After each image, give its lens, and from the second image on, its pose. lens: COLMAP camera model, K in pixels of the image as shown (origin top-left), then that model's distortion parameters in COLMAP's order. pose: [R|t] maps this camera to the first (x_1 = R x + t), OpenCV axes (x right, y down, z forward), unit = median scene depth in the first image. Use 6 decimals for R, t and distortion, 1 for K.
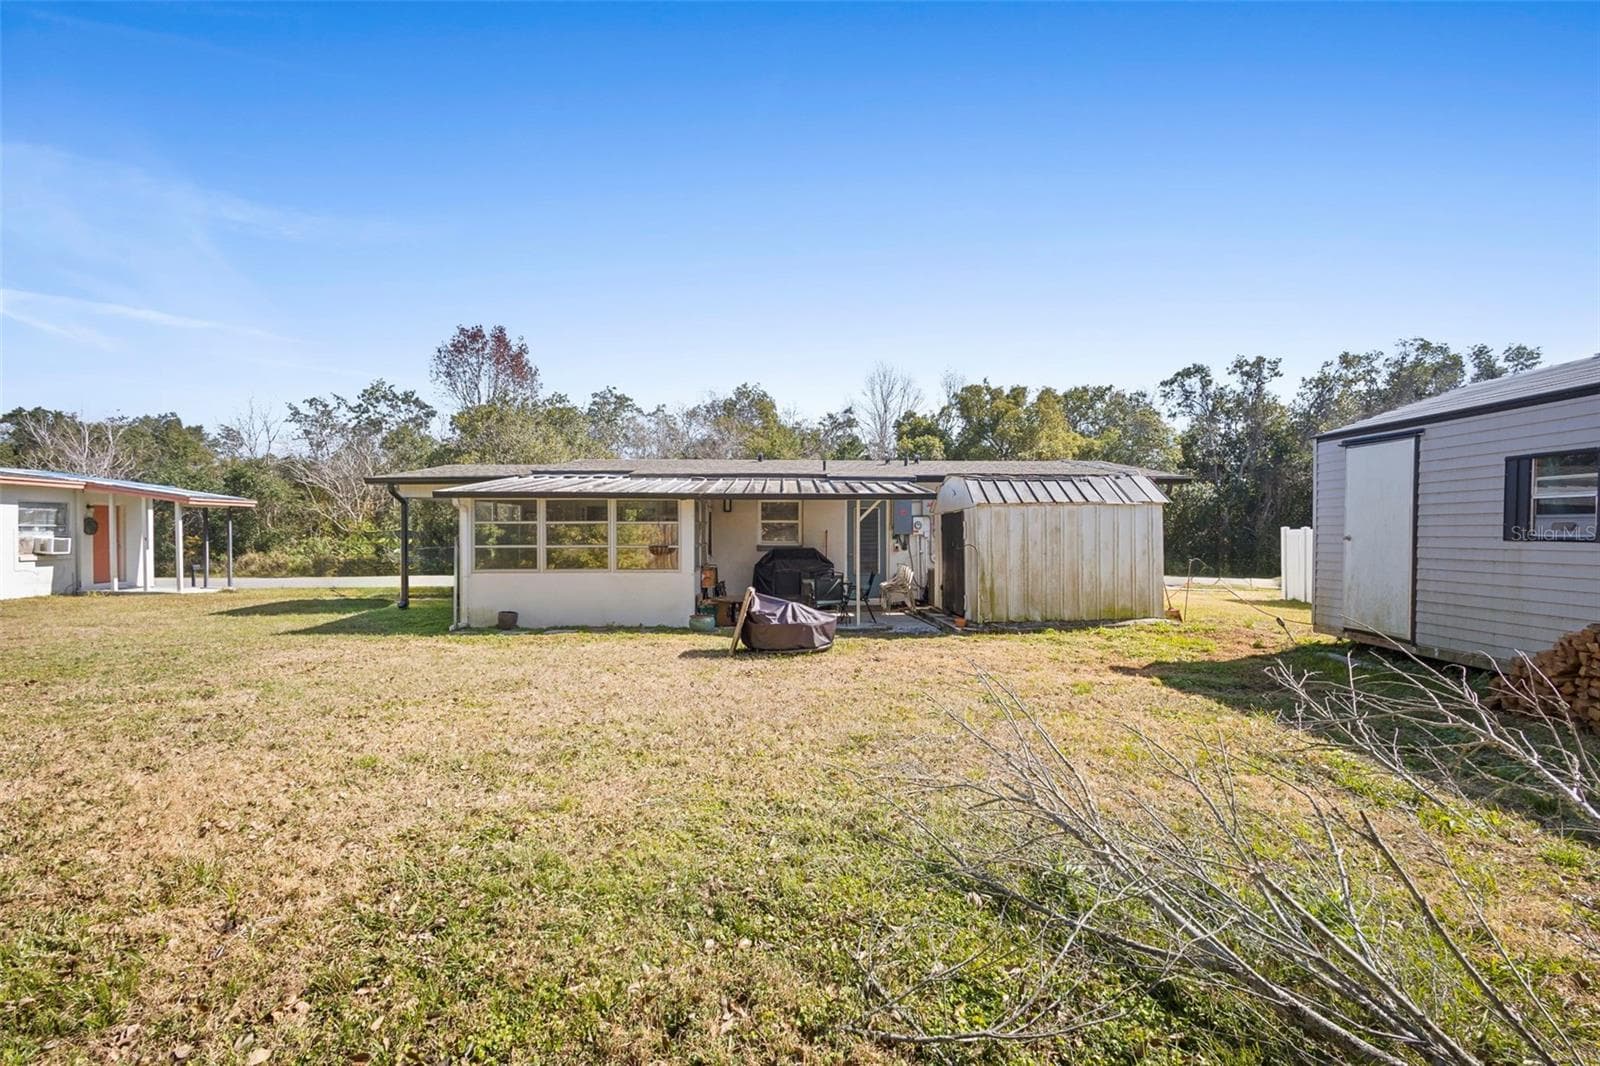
lens RADIAL K [[728.9, 0, 796.3], [0, 728.9, 534.5], [0, 0, 1]] dist [0.001724, 0.000112]
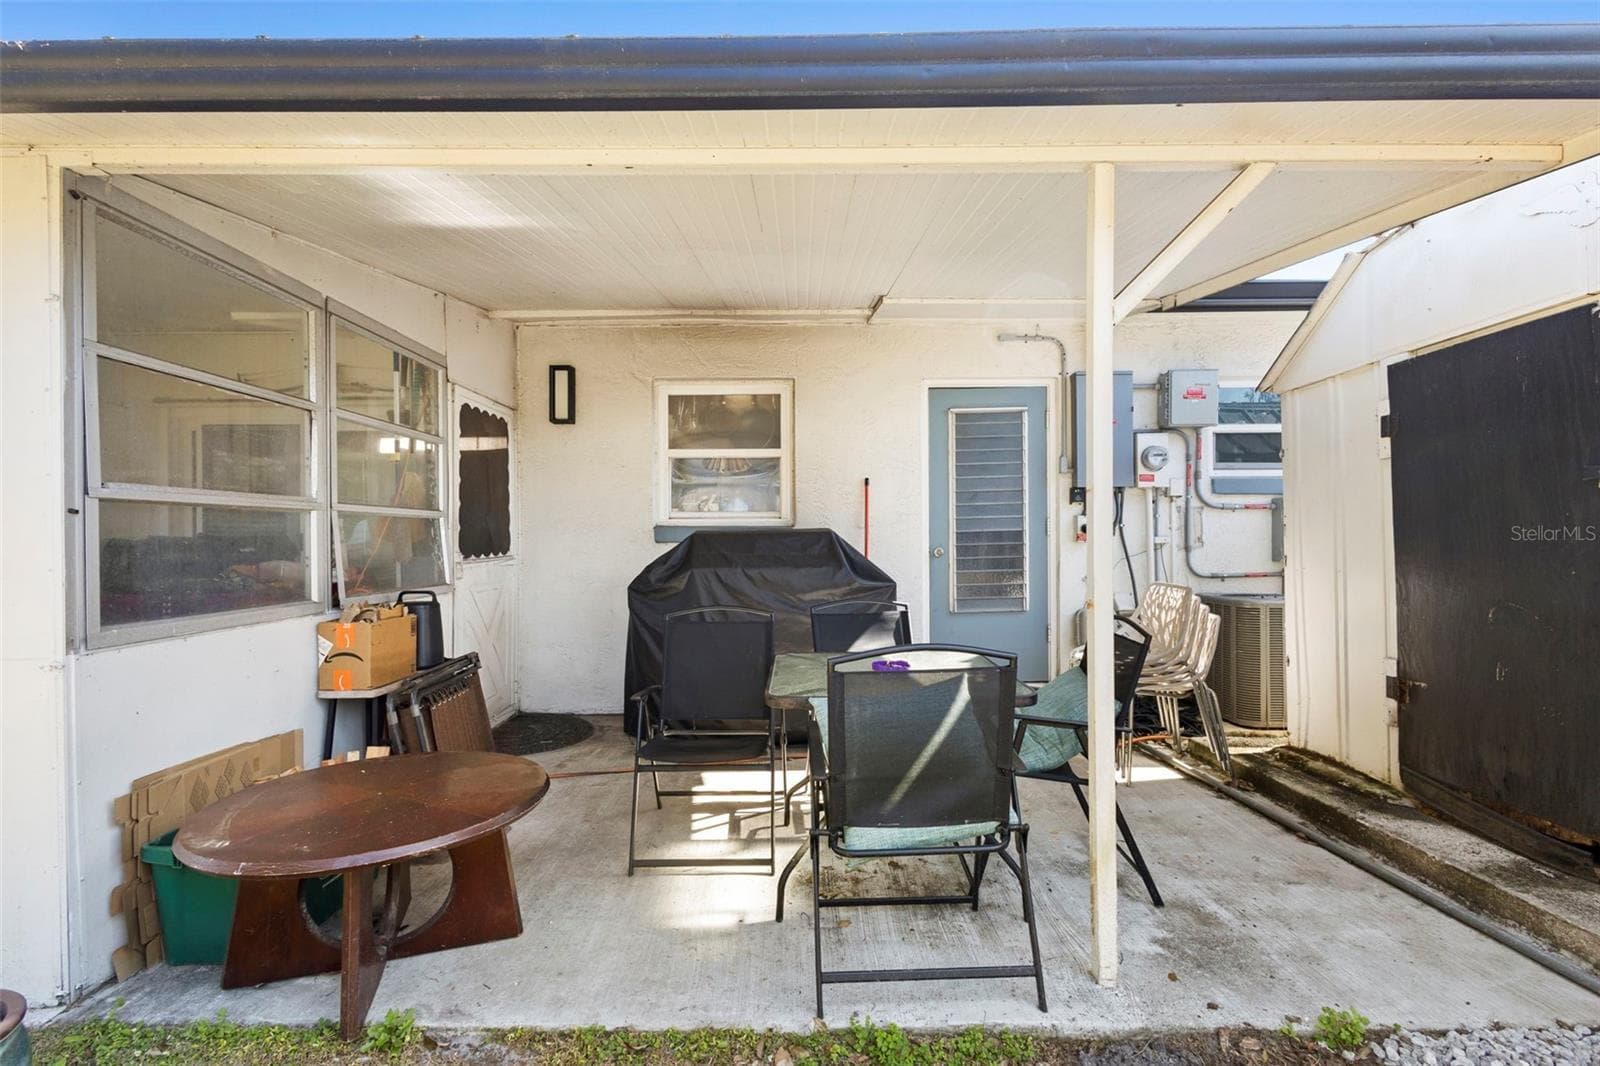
lens RADIAL K [[747.7, 0, 795.3], [0, 747.7, 537.5], [0, 0, 1]] dist [0.020440, 0.000213]
pose [[0.999669, -0.006620, -0.024851, 0.020273], [0.006476, 0.999962, -0.005858, 0.026074], [0.024888, 0.005695, 0.999674, 0.758112]]
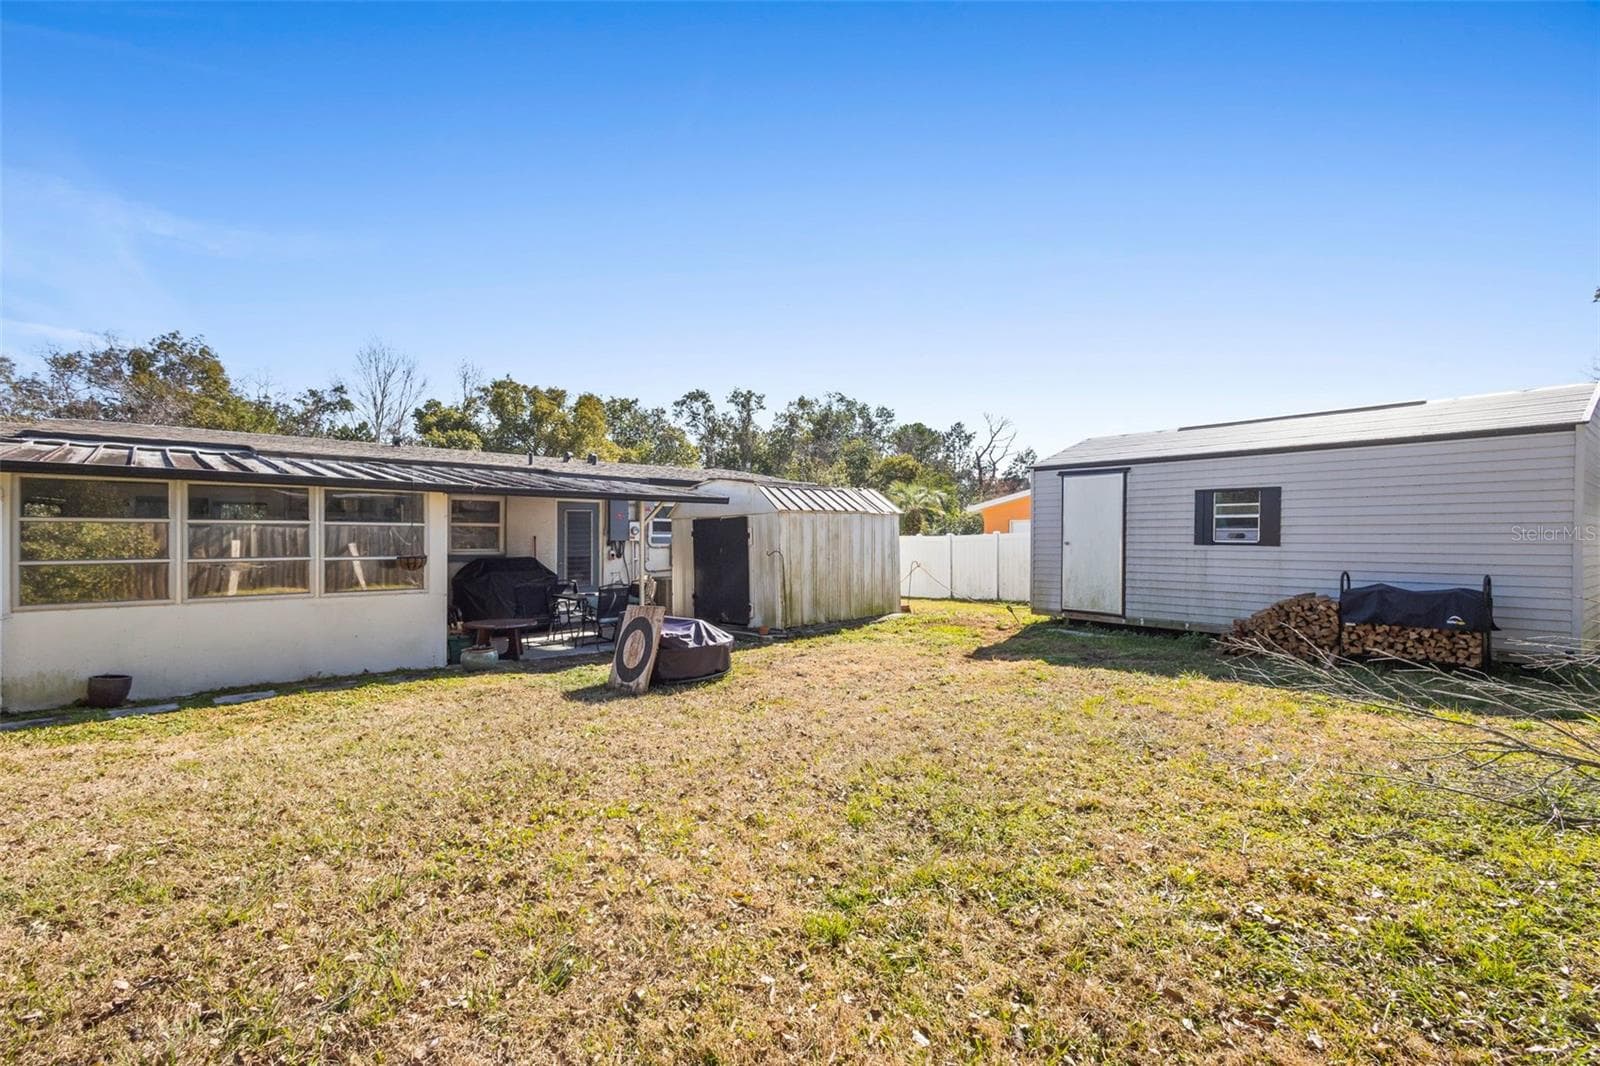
lens RADIAL K [[728.9, 0, 796.3], [0, 728.9, 534.5], [0, 0, 1]] dist [0.001724, 0.000112]
pose [[0.755681, 0.004322, 0.654926, -0.322728], [0.000735, 0.999972, -0.007446, -0.000993], [-0.654940, 0.006108, 0.755657, 0.189673]]
